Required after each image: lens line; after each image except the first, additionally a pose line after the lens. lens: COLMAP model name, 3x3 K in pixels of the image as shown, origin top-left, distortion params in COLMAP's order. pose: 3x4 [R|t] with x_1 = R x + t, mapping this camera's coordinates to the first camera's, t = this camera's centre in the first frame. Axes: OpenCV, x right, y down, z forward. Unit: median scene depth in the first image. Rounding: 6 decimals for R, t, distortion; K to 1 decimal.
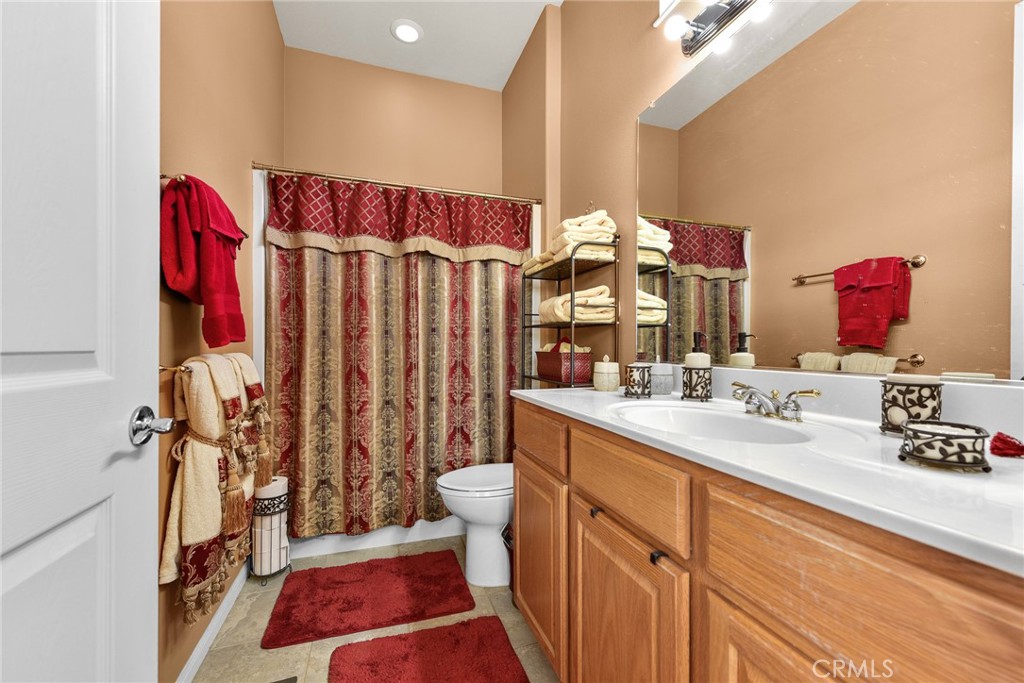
lens RADIAL K [[412.1, 0, 510.2], [0, 412.1, 344.0], [0, 0, 1]] dist [0.003452, -0.000608]
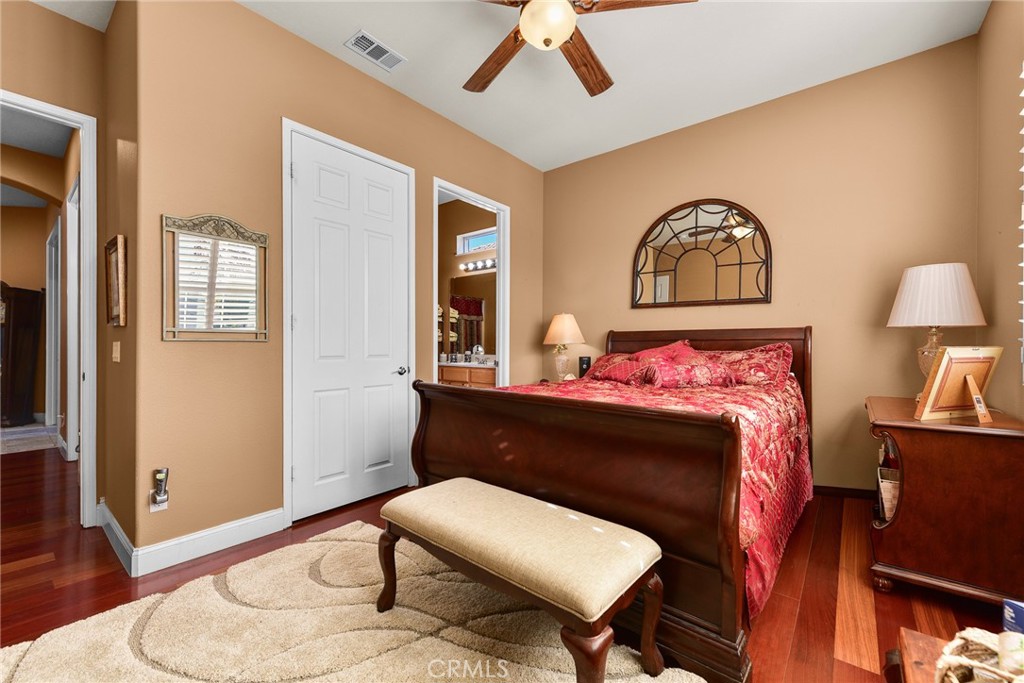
lens RADIAL K [[412.1, 0, 513.7], [0, 412.1, 345.6], [0, 0, 1]] dist [0.003452, -0.000608]
pose [[0.841298, 0.001414, 0.540570, -1.203663], [-0.002845, 0.999994, 0.001811, -0.034080], [-0.540564, -0.003061, 0.841297, -2.347811]]
